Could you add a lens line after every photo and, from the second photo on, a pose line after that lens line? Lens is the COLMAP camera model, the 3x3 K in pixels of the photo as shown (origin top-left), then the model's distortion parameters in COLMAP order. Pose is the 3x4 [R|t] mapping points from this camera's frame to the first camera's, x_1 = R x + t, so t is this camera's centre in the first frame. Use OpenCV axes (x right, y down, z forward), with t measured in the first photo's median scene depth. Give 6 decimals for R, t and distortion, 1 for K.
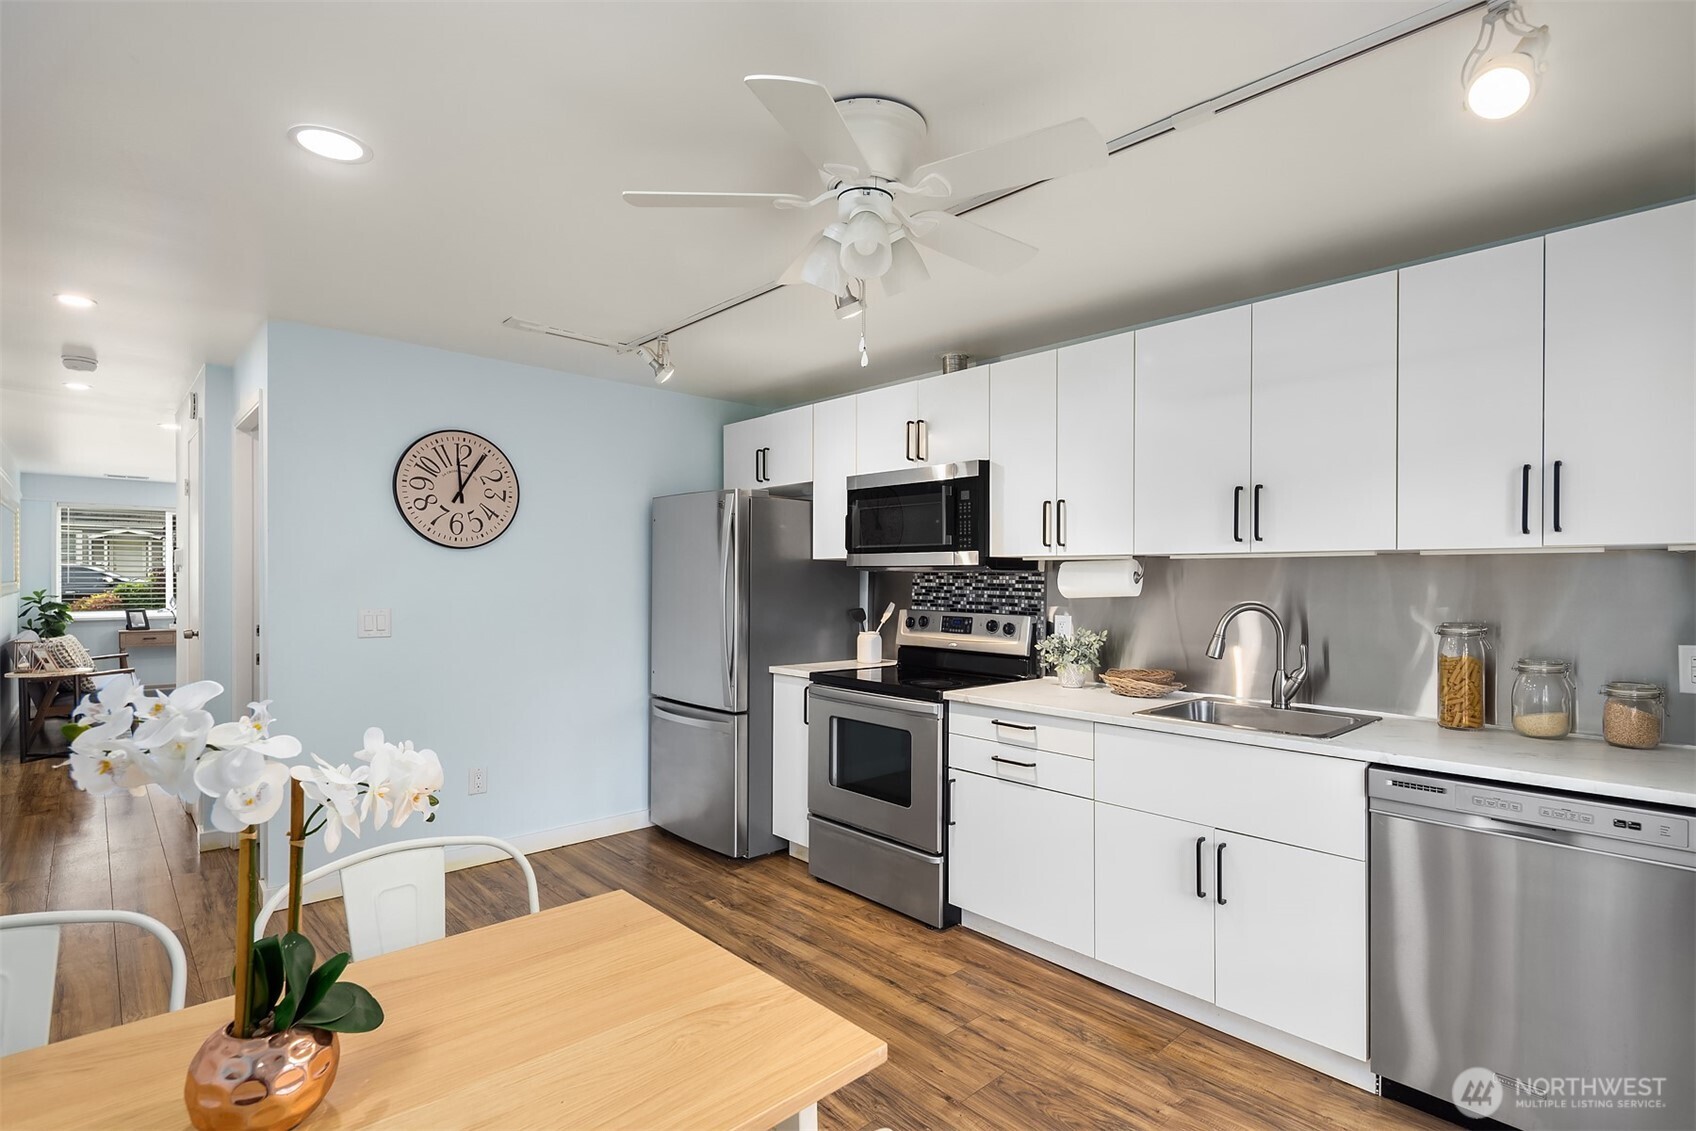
lens RADIAL K [[817.4, 0, 857.1], [0, 817.4, 577.8], [0, 0, 1]] dist [0.004658, -0.004928]
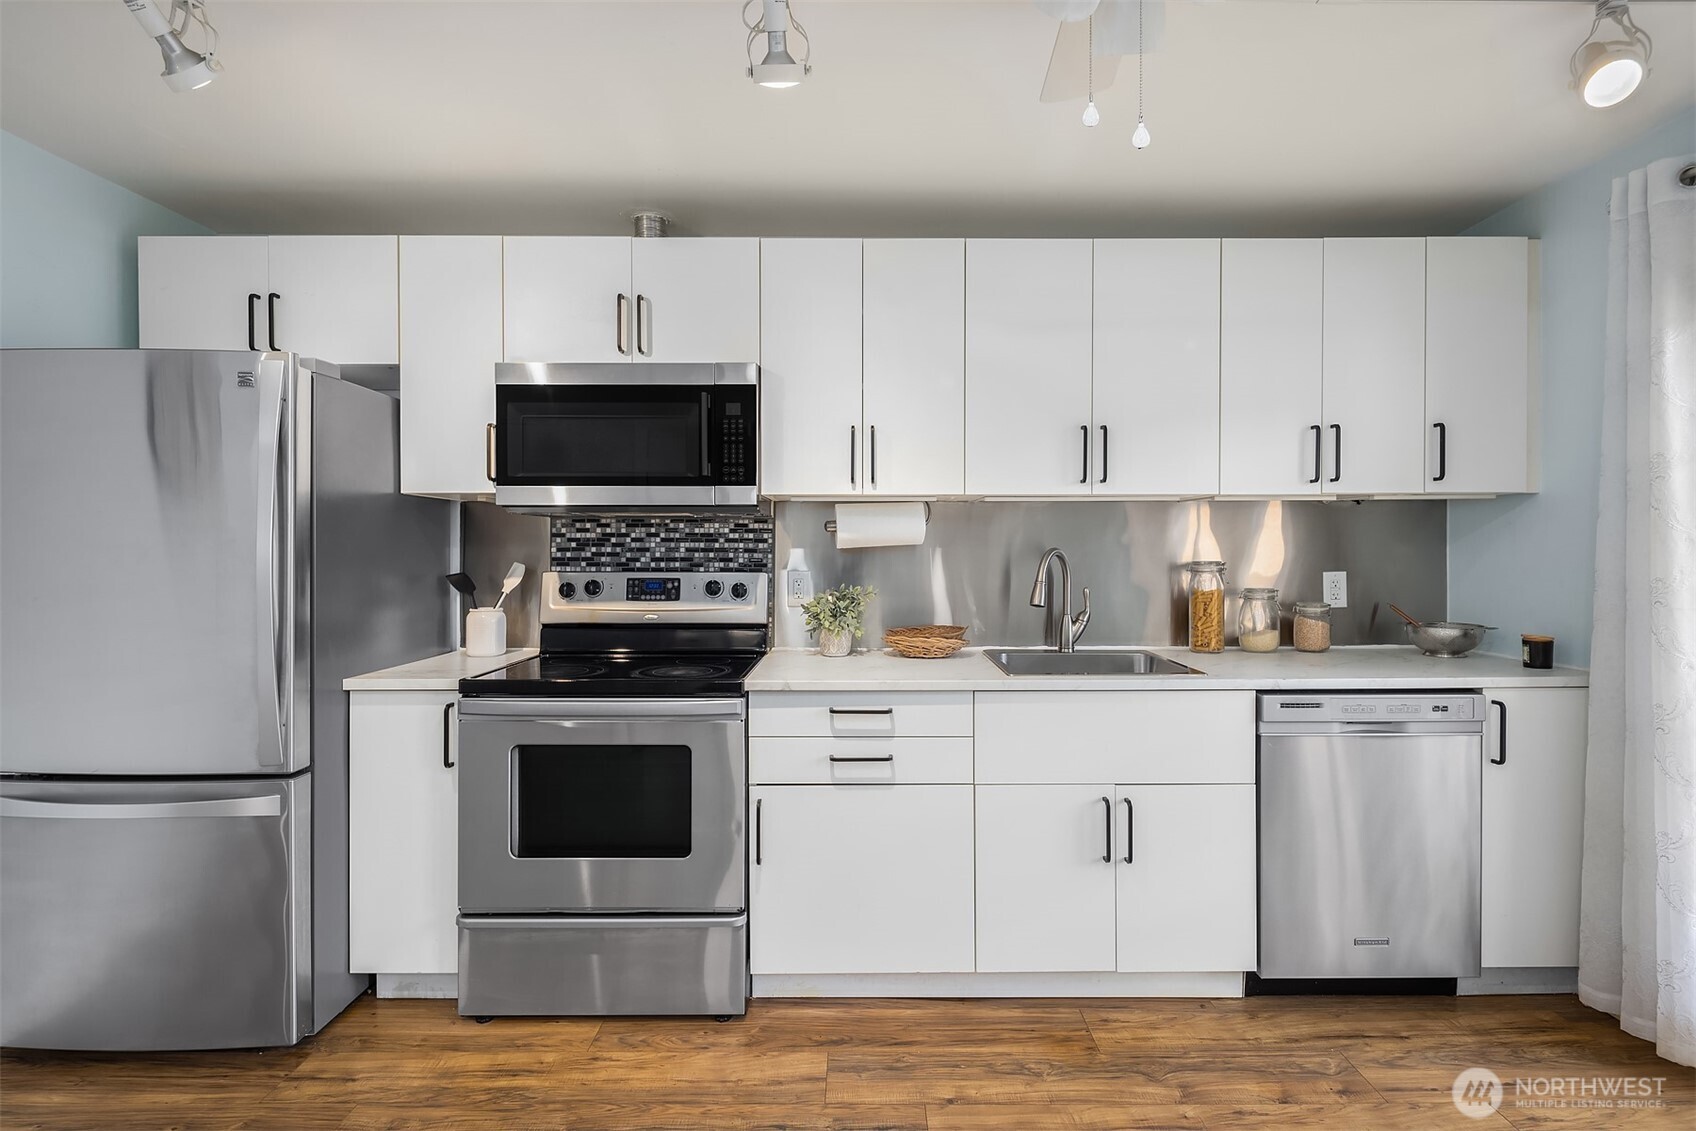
lens RADIAL K [[817.4, 0, 873.3], [0, 817.4, 549.8], [0, 0, 1]] dist [0.004658, -0.004928]
pose [[0.680103, -0.010256, 0.733045, -0.315310], [0.005547, 0.999946, 0.008843, 0.018946], [-0.733095, -0.001948, 0.680123, 0.406813]]
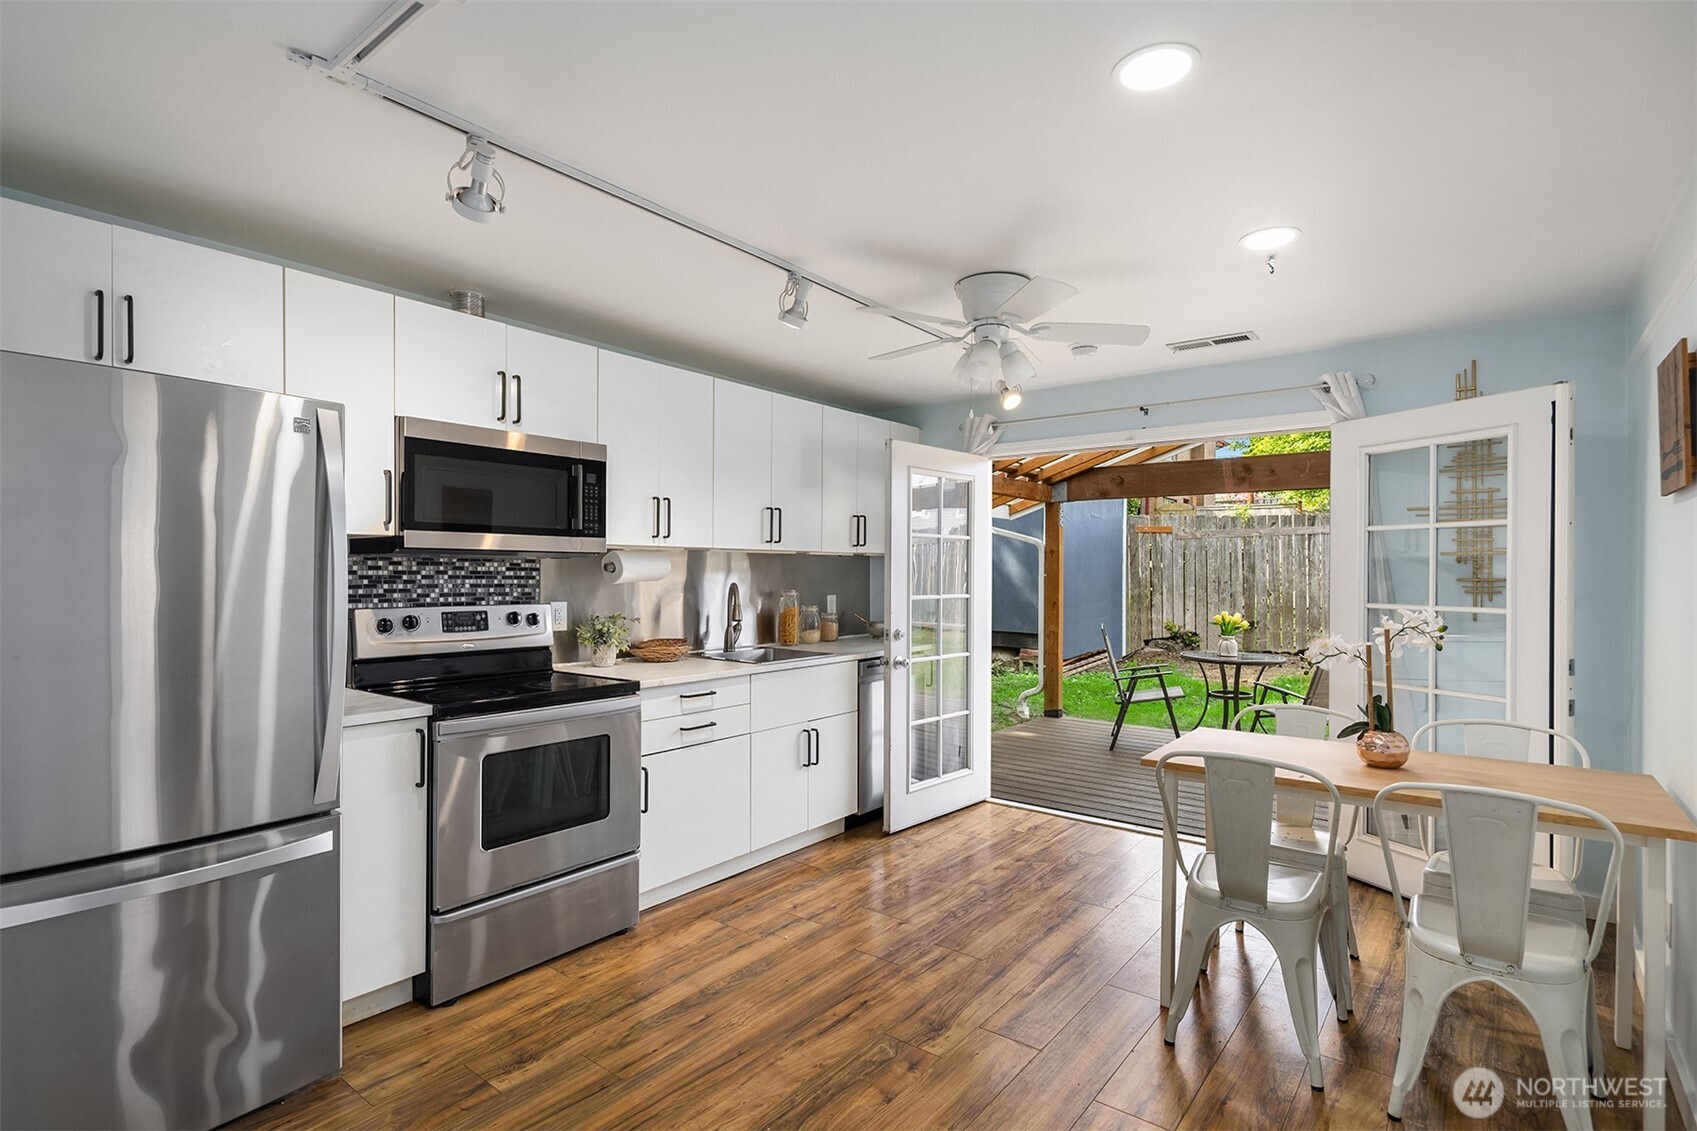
lens RADIAL K [[817.9, 0, 835.7], [0, 817.9, 570.4], [0, 0, 1]] dist [0.004658, -0.004928]
pose [[-0.137508, -0.007555, 0.990472, -0.839440], [-0.007041, 0.999953, 0.006649, -0.002367], [-0.990476, -0.006060, -0.137555, 0.841768]]
